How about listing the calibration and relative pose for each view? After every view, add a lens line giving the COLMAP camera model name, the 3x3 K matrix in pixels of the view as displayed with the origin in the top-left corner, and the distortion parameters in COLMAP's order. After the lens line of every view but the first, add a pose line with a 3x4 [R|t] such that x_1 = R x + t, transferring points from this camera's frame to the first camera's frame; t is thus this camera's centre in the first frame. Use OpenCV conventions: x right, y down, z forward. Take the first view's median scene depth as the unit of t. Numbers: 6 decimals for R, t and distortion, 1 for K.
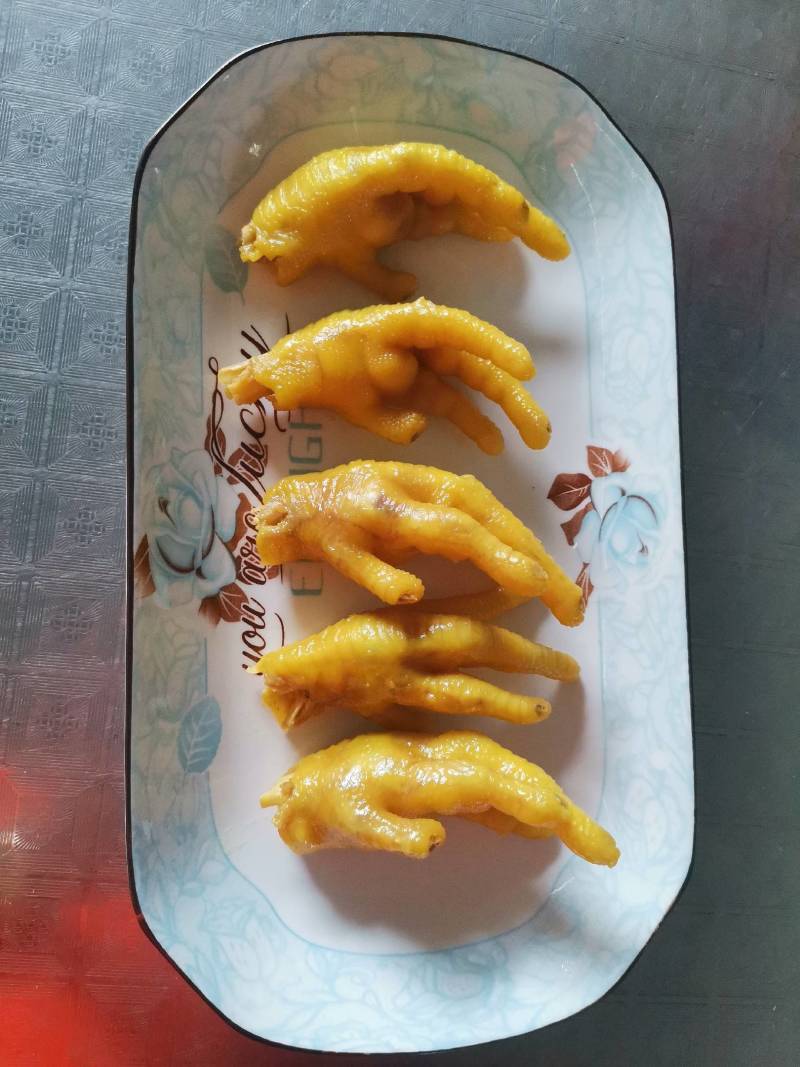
lens RADIAL K [[775.0, 0, 400.0], [0, 775.0, 533.5], [0, 0, 1]] dist [0.002979, -0.056272]
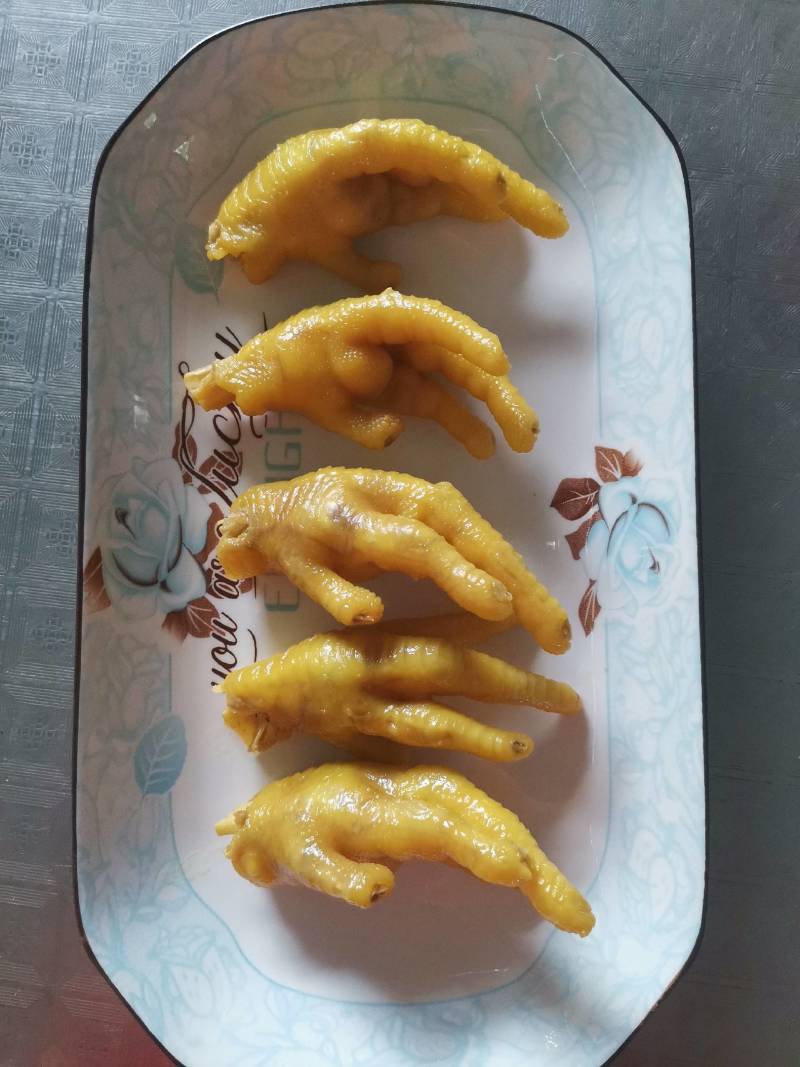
lens RADIAL K [[775.0, 0, 400.0], [0, 775.0, 533.5], [0, 0, 1]] dist [0.002979, -0.056272]
pose [[0.983566, 0.003383, -0.180515, 0.203439], [-0.002912, 0.999992, 0.002875, -0.018414], [0.180523, -0.002302, 0.983568, 0.104913]]
